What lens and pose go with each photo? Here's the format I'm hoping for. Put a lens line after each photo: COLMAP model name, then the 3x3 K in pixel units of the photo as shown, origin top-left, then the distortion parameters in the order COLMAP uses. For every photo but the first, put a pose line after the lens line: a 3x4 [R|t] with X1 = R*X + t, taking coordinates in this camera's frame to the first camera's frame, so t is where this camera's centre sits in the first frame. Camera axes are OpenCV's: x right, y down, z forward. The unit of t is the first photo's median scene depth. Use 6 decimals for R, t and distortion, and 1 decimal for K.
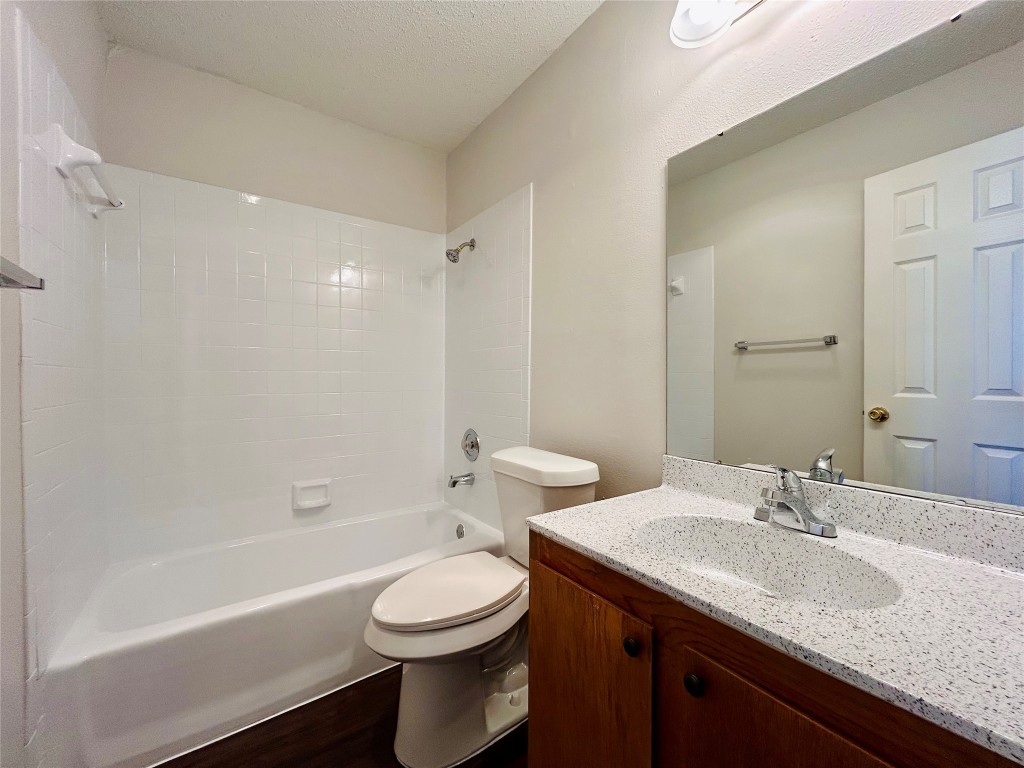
lens RADIAL K [[409.7, 0, 512.0], [0, 409.7, 384.0], [0, 0, 1]] dist [0.001023, 0.000149]
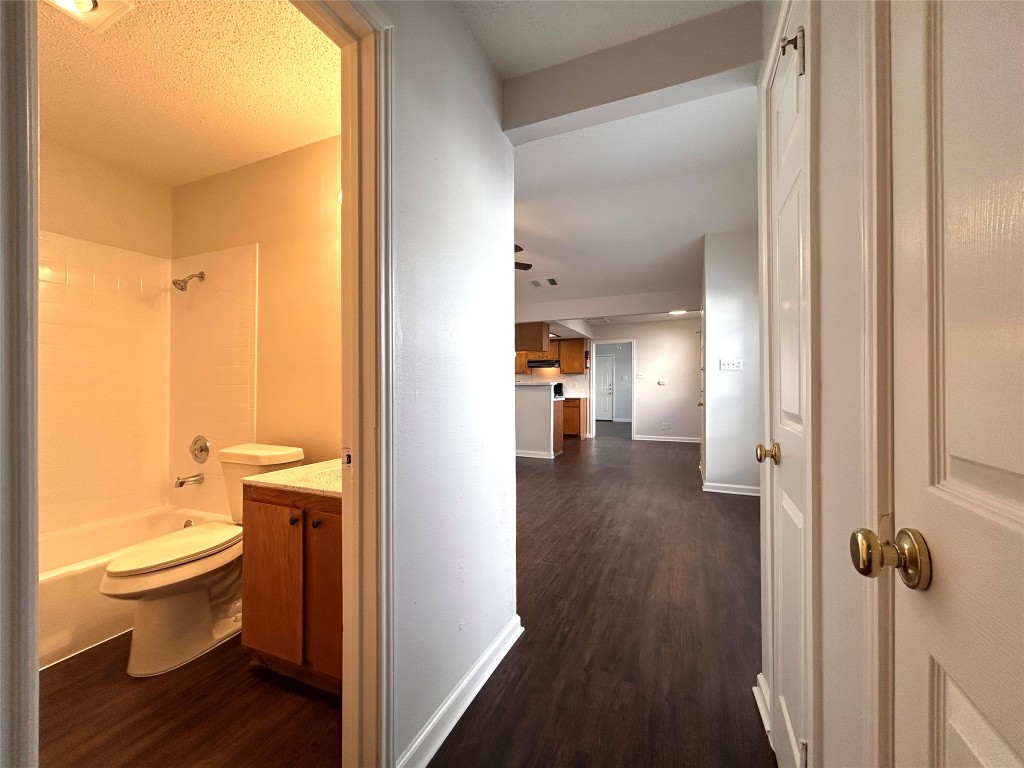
lens RADIAL K [[415.0, 0, 511.9], [0, 415.0, 372.3], [0, 0, 1]] dist [0.006404, 0.000041]
pose [[0.855472, -0.002729, 0.517843, 0.052779], [0.018501, 0.999509, -0.025296, -0.026130], [-0.517519, 0.031221, 0.855102, -0.553077]]
